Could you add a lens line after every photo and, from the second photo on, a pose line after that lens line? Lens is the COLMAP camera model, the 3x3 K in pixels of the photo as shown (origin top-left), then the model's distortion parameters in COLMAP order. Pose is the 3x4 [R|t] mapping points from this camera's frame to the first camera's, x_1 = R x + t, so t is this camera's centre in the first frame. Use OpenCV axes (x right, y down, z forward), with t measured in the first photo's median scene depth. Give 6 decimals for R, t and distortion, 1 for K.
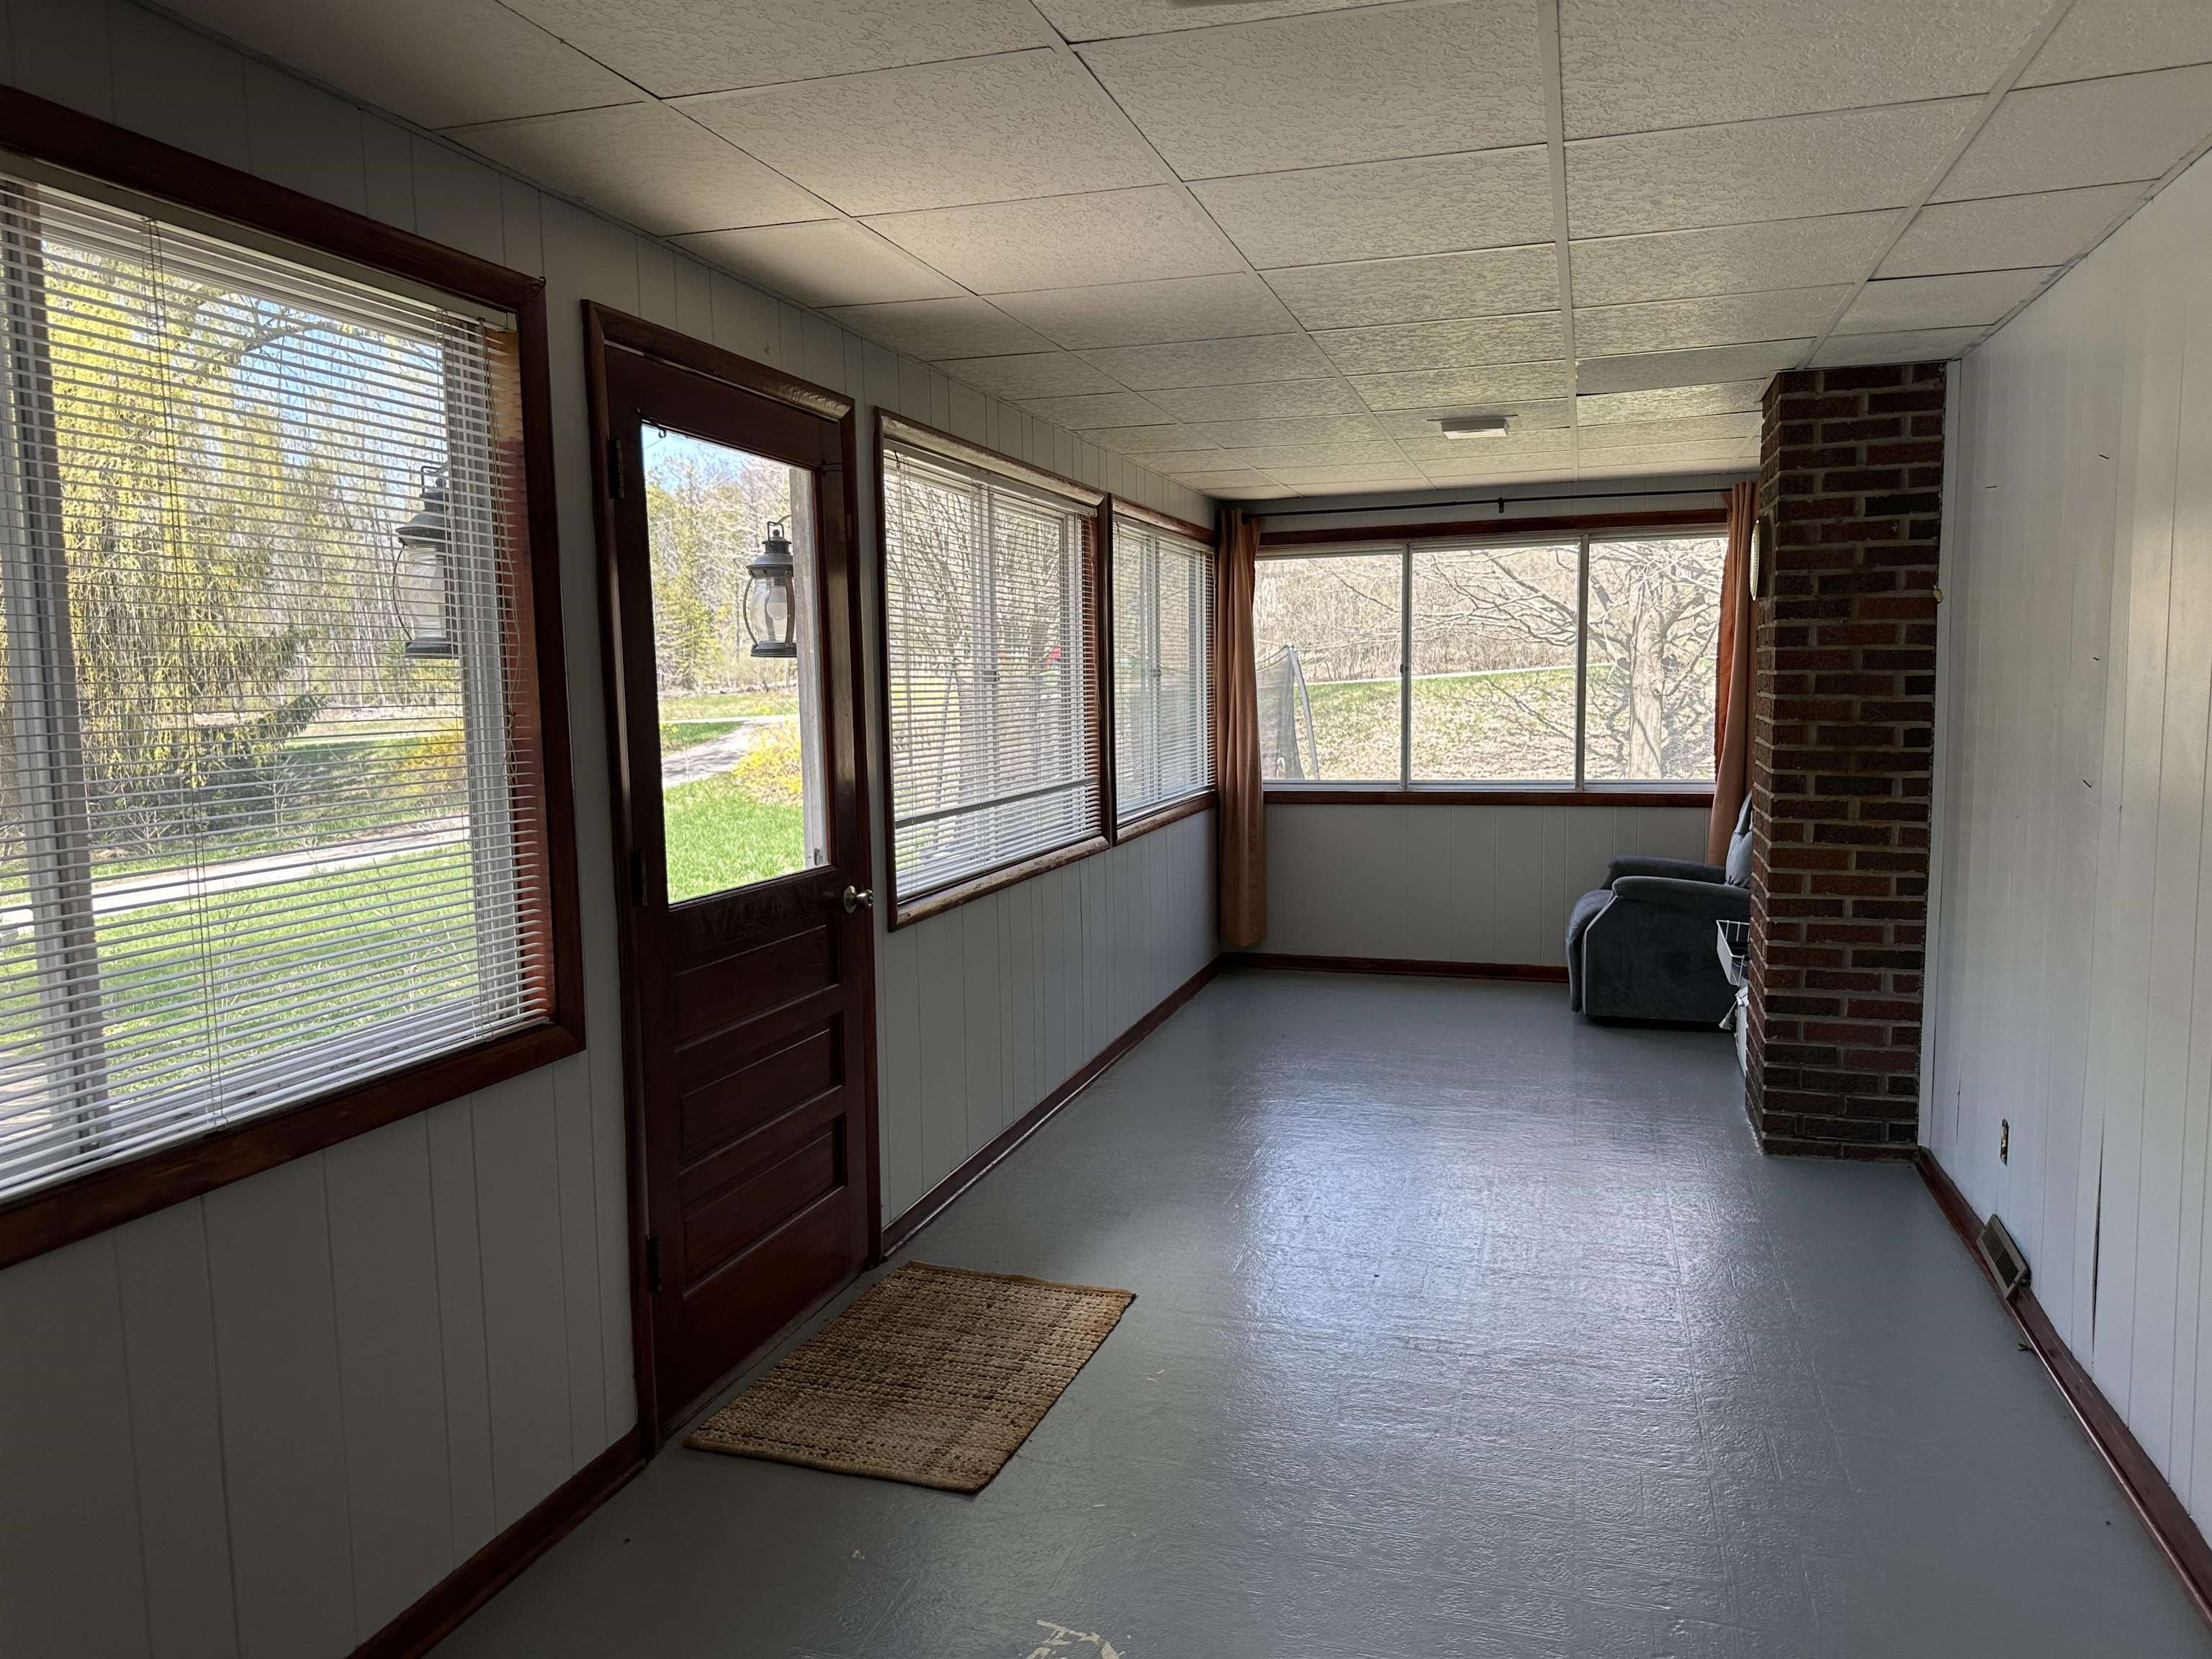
lens RADIAL K [[1530.2, 0, 1104.2], [0, 1530.2, 830.7], [0, 0, 1]] dist [-0.012897, -0.006524]
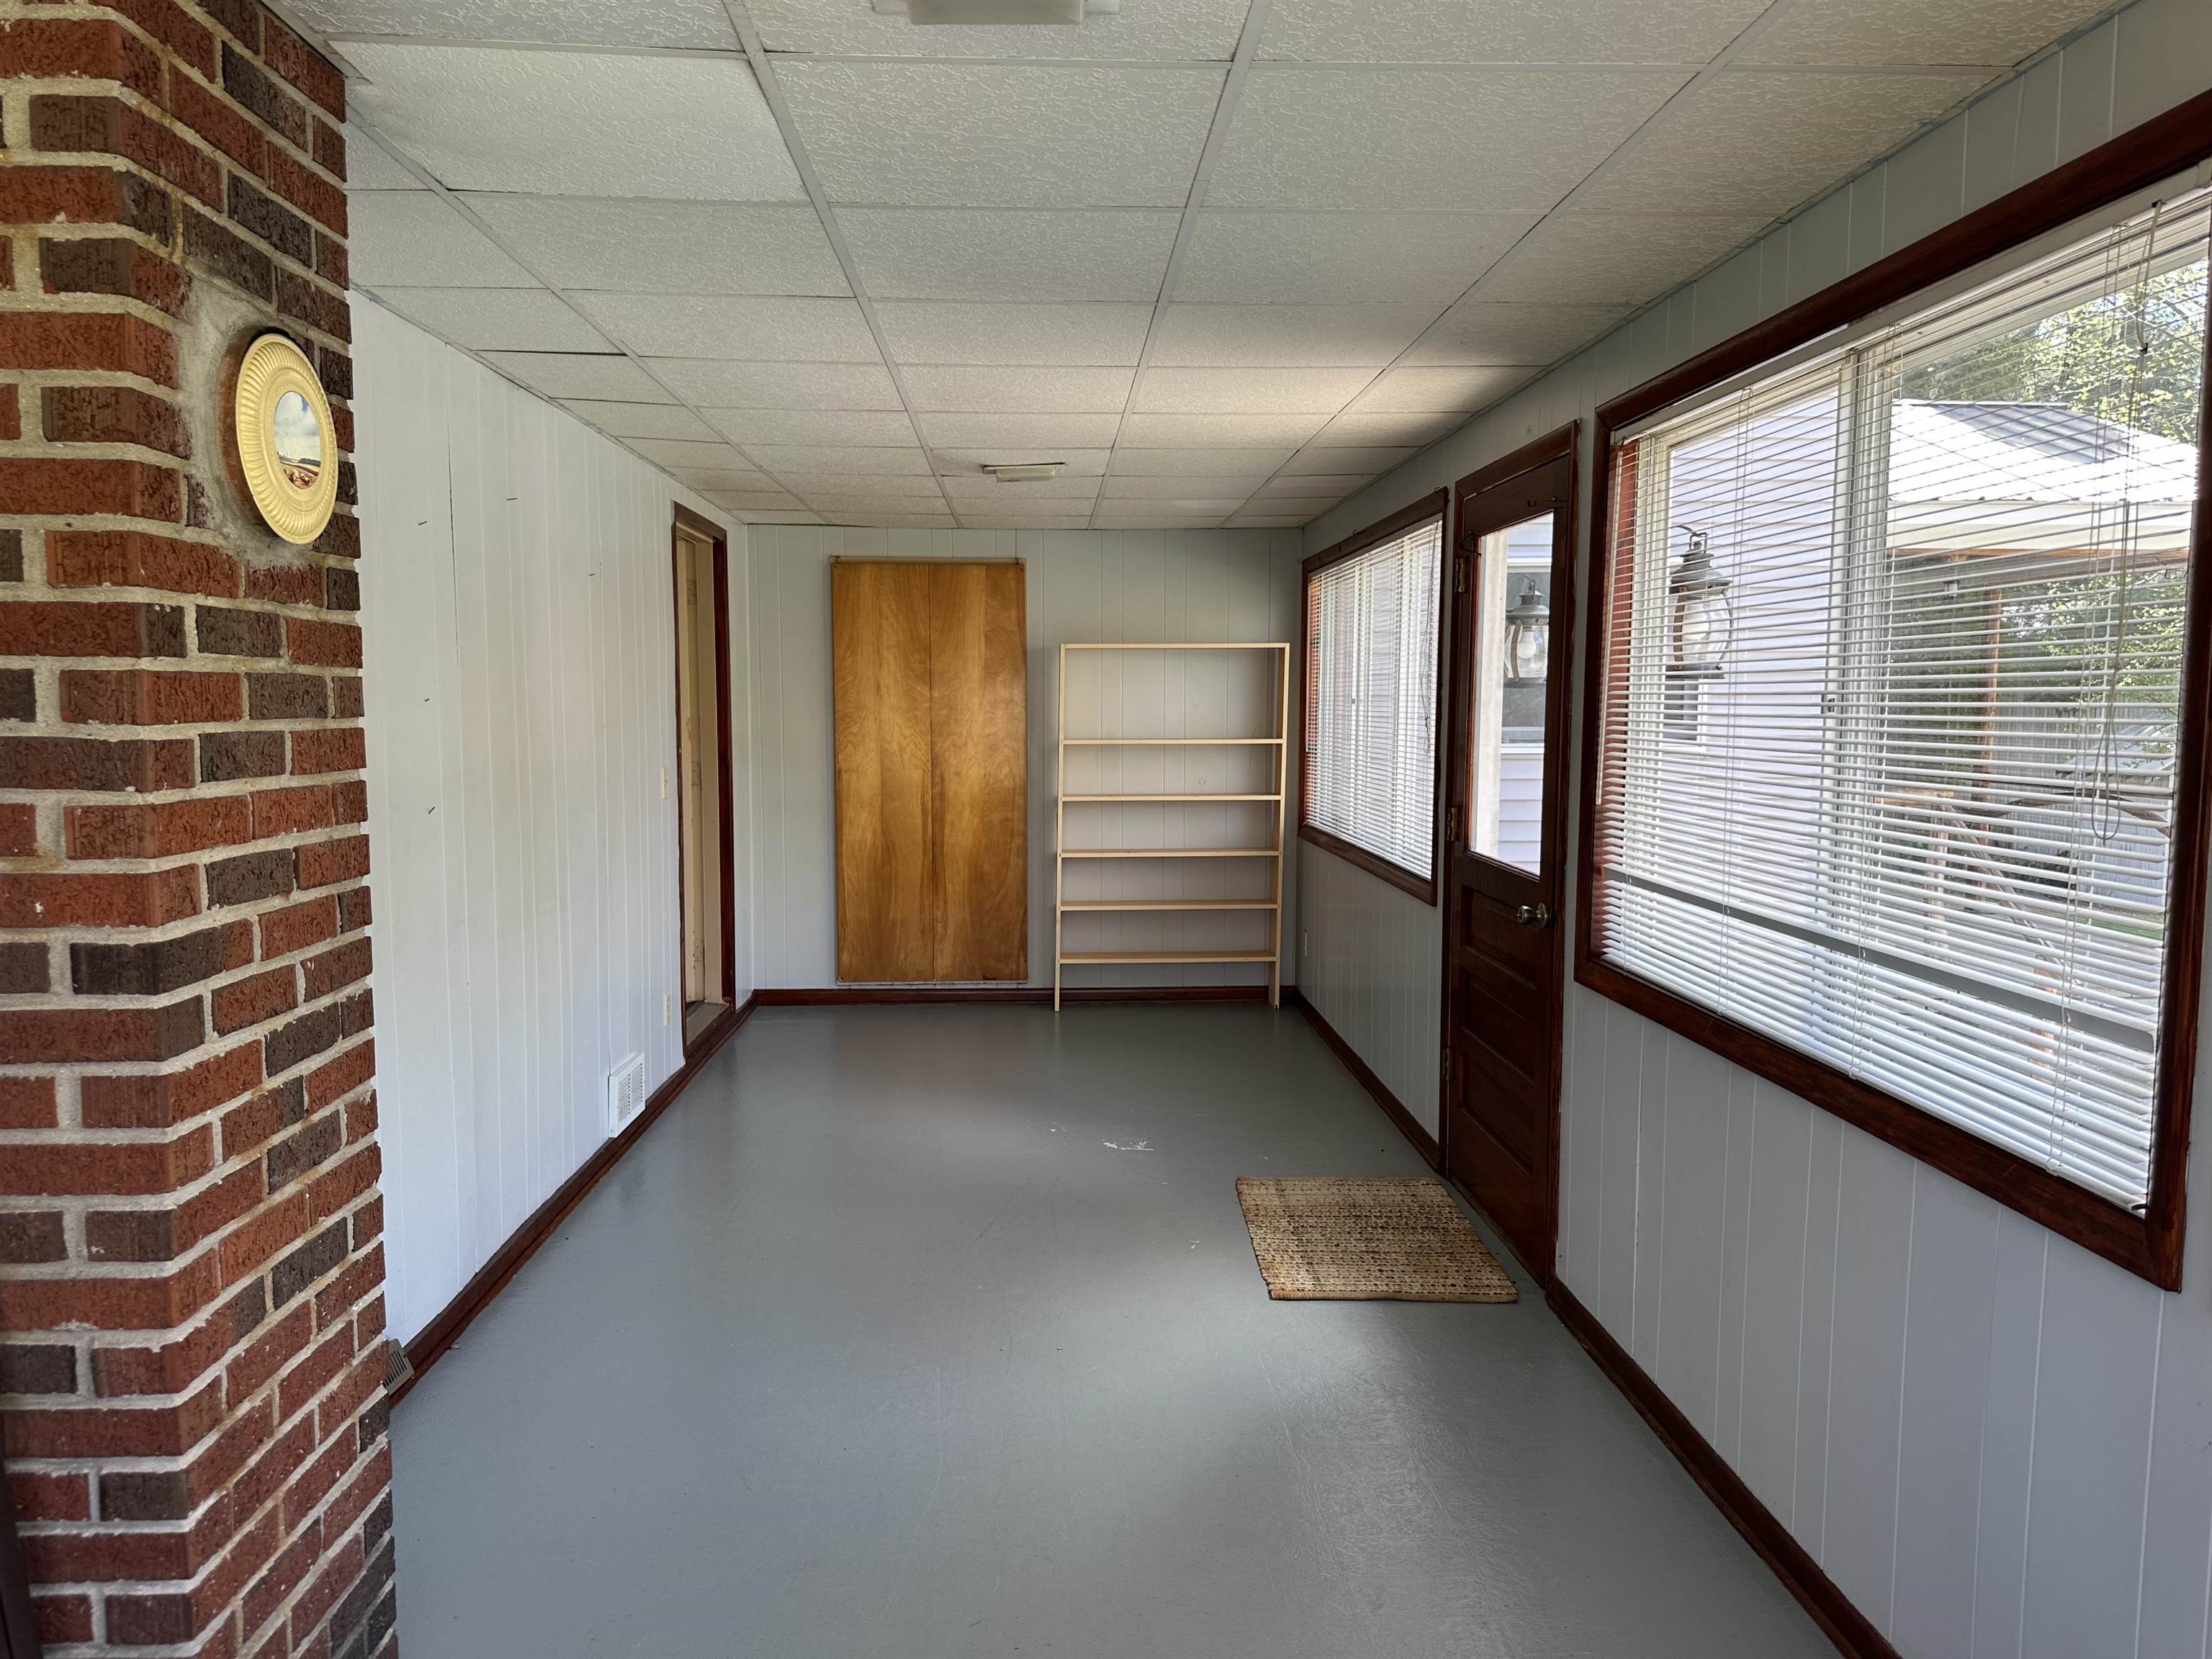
lens RADIAL K [[1530.2, 0, 1108.5], [0, 1530.2, 833.1], [0, 0, 1]] dist [-0.012897, -0.006524]
pose [[-0.939962, 0.041510, -0.338746, 0.499572], [-0.023611, 0.982288, 0.185886, -0.212971], [0.340462, 0.182724, -0.922333, 2.000031]]
